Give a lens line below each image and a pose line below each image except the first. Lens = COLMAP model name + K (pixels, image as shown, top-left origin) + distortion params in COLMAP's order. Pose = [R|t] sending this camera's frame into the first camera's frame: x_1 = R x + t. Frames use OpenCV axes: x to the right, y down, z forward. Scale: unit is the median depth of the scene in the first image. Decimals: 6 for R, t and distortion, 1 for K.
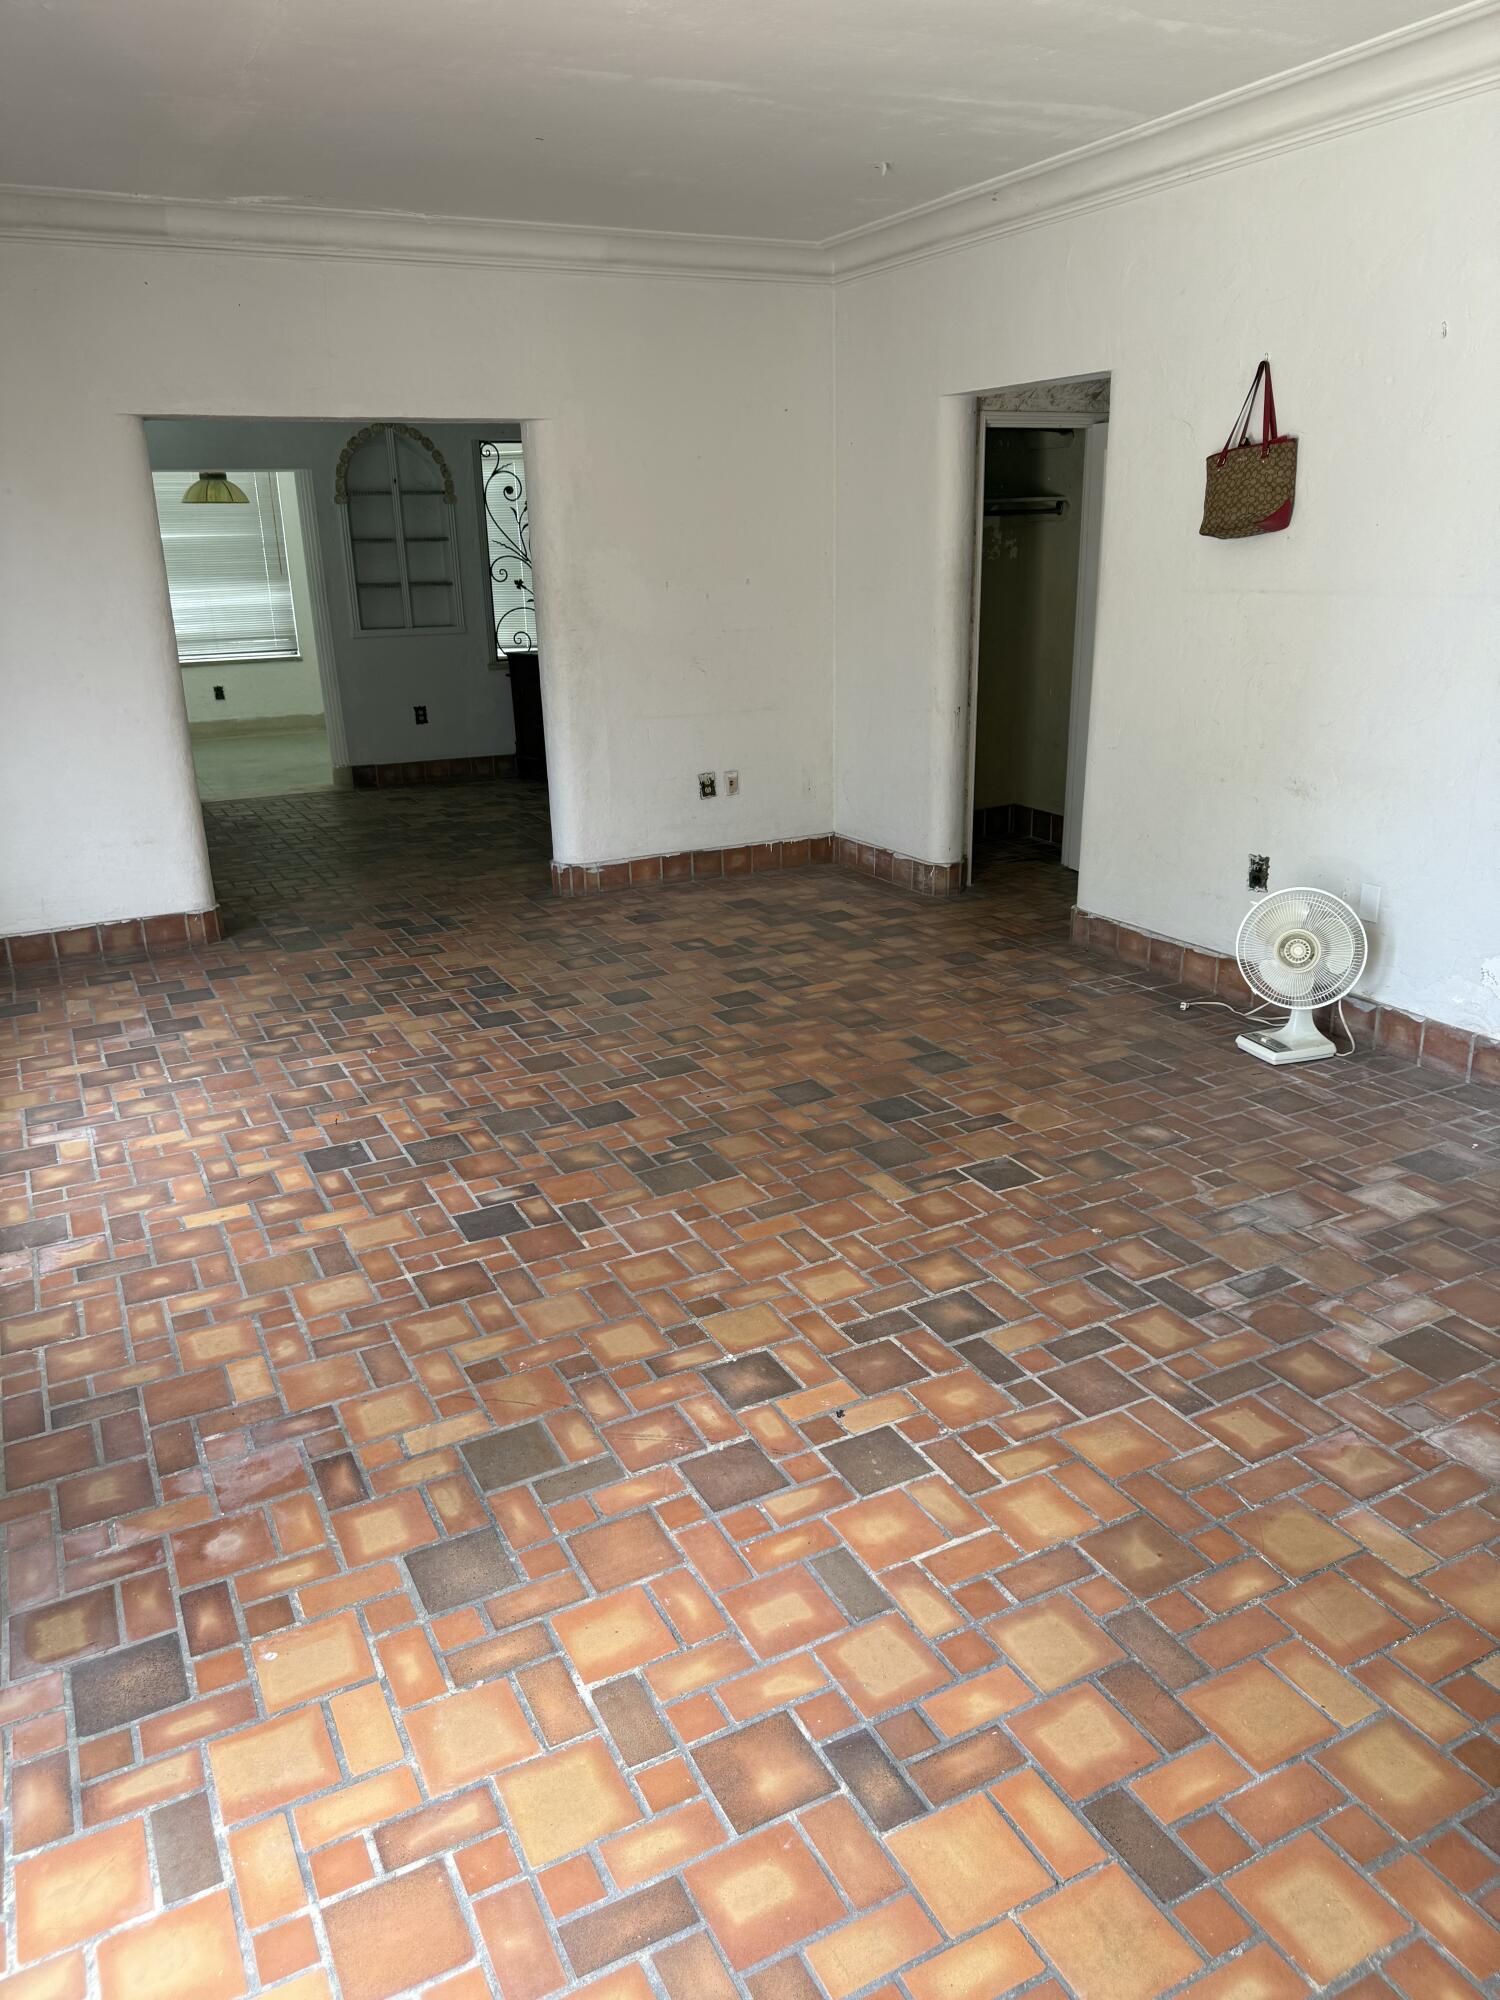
lens RADIAL K [[1392.6, 0, 750.0], [0, 1392.6, 1000.0], [0, 0, 1]] dist [0.240226, -0.434389]
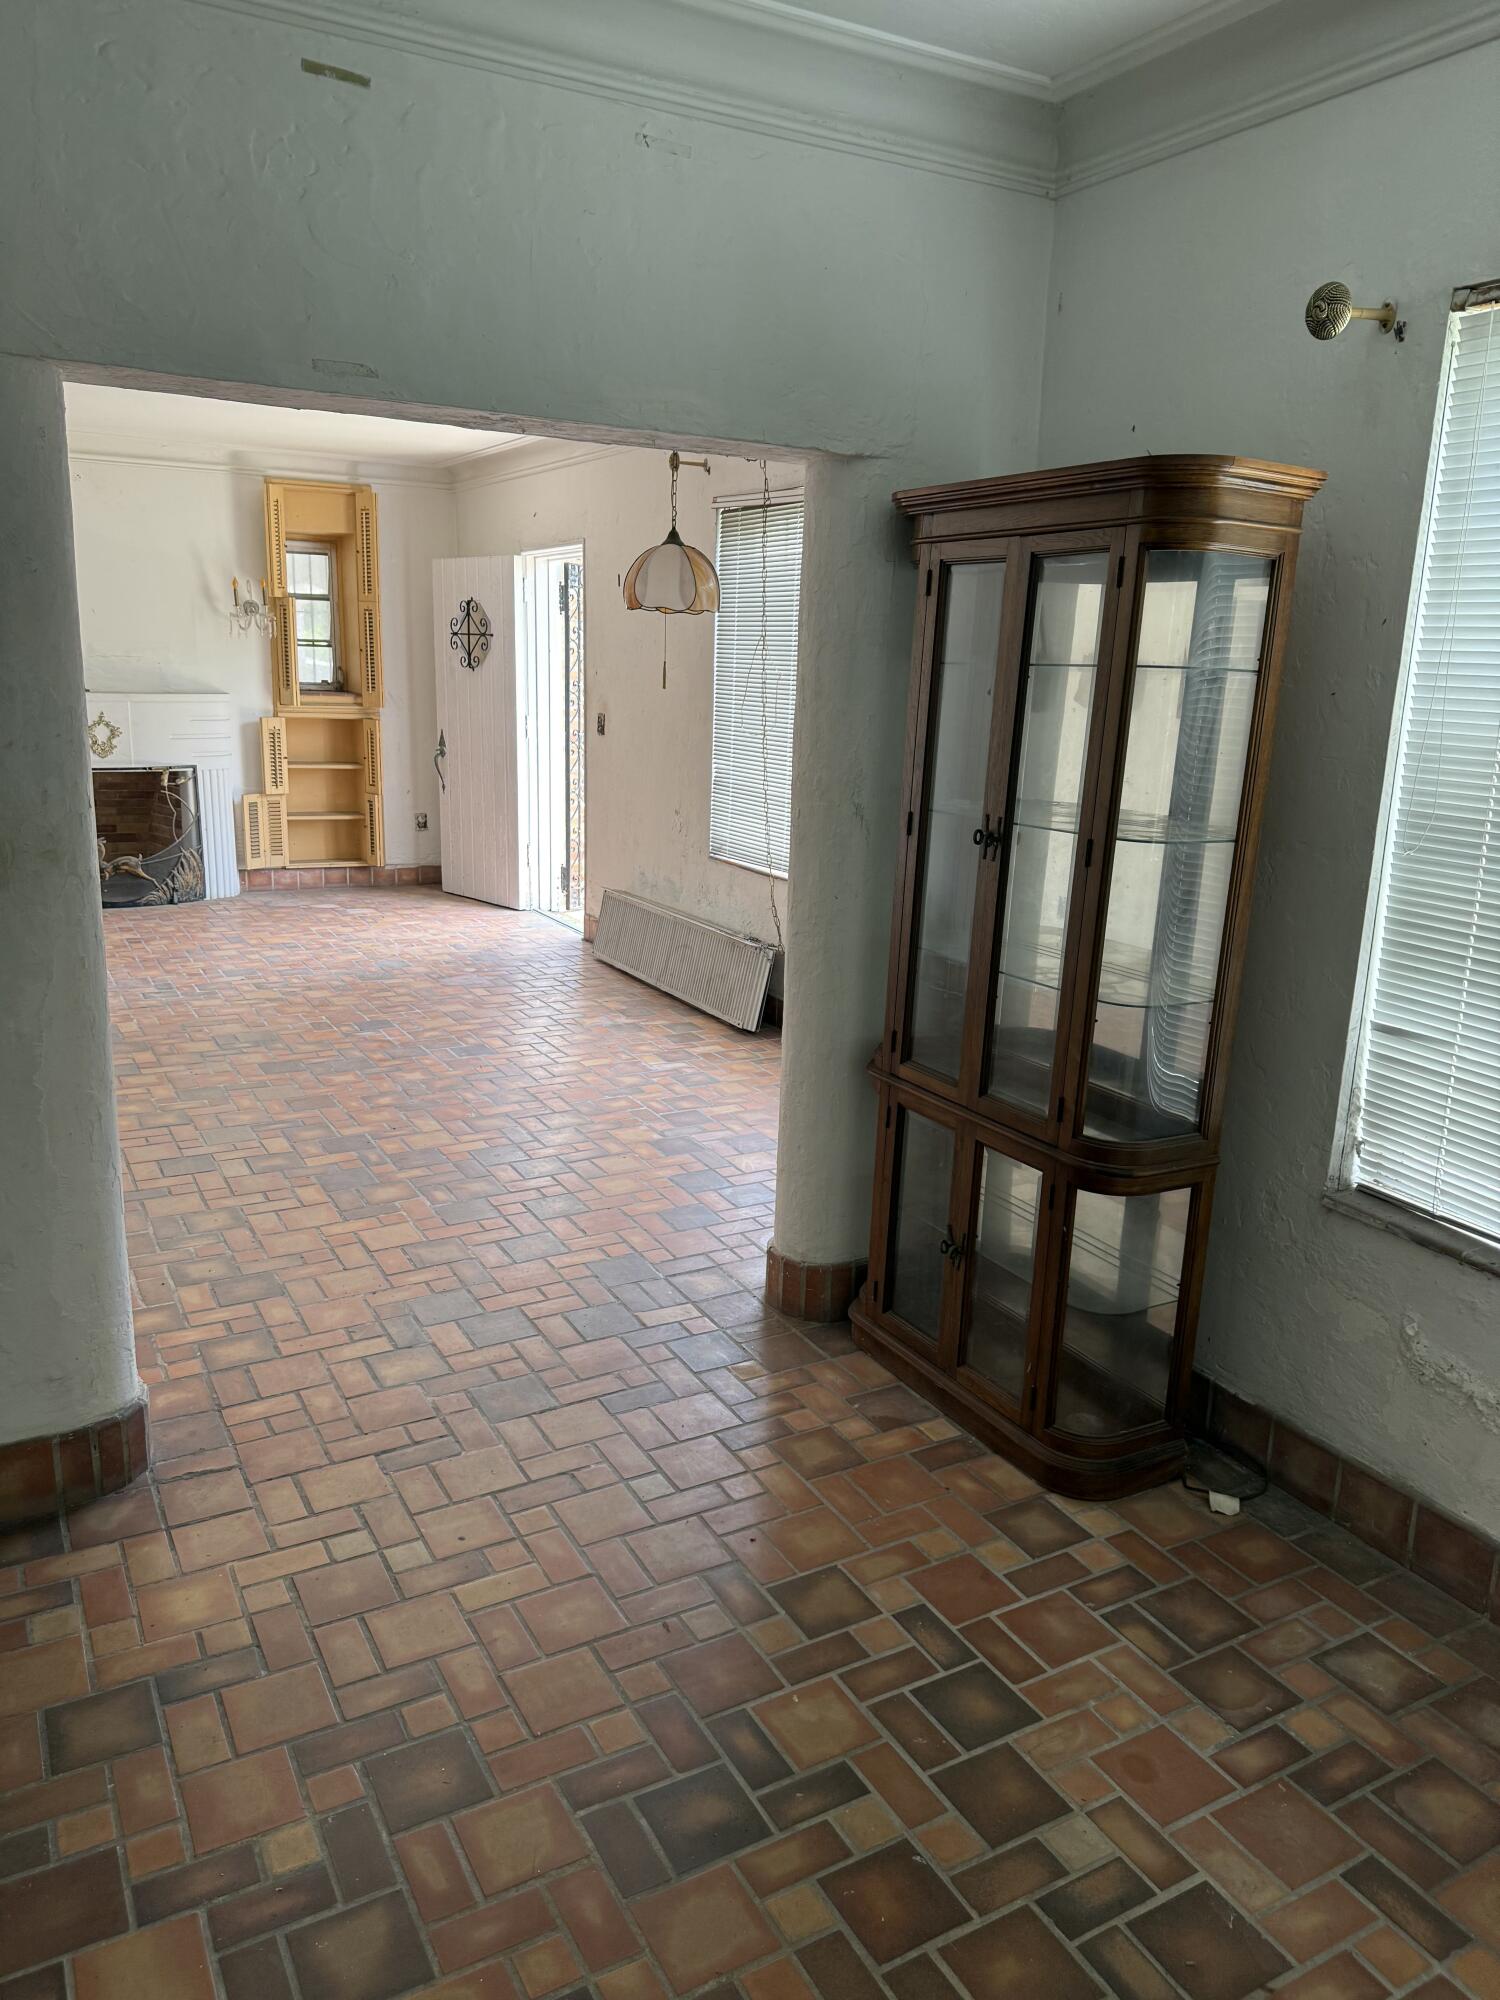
lens RADIAL K [[1410.8, 0, 743.9], [0, 1410.8, 999.0], [0, 0, 1]] dist [0.059507, -0.087112]
pose [[-0.999435, 0.001665, -0.033579, -0.496807], [-0.016295, 0.849621, 0.527142, -0.688249], [0.029407, 0.527391, -0.849114, 2.117041]]
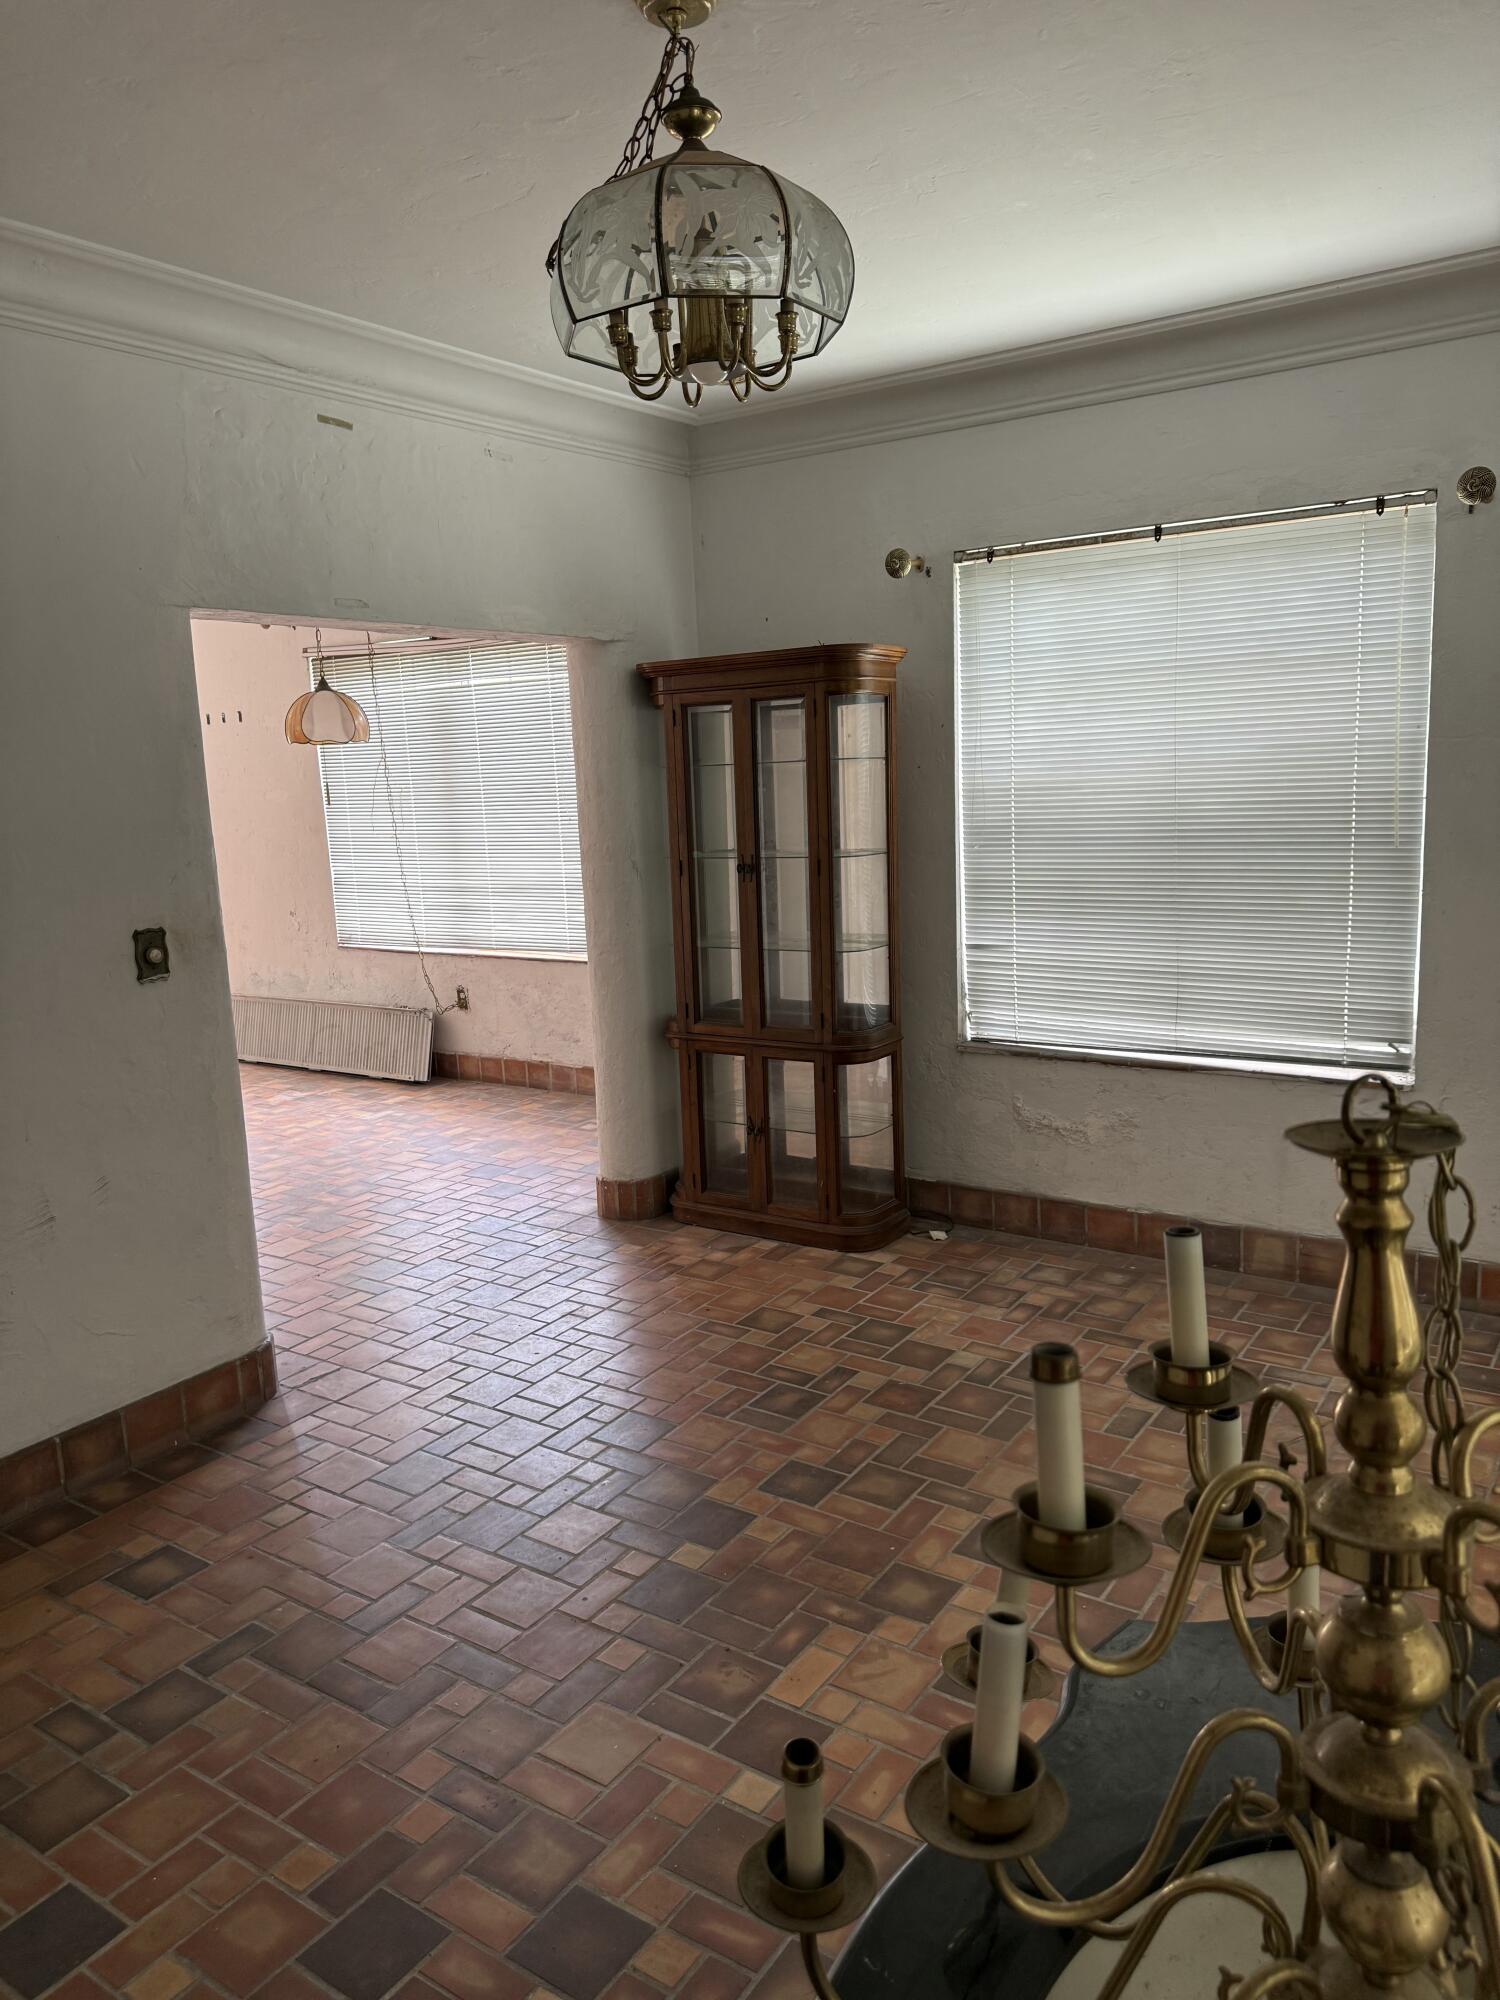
lens RADIAL K [[1410.9, 0, 741.5], [0, 1410.9, 1005.8], [0, 0, 1]] dist [0.171531, -0.231818]
pose [[-0.880771, 0.147455, -0.450000, -0.111063], [-0.080759, 0.889589, 0.449566, -0.805253], [0.466605, 0.432306, -0.771616, 2.413991]]
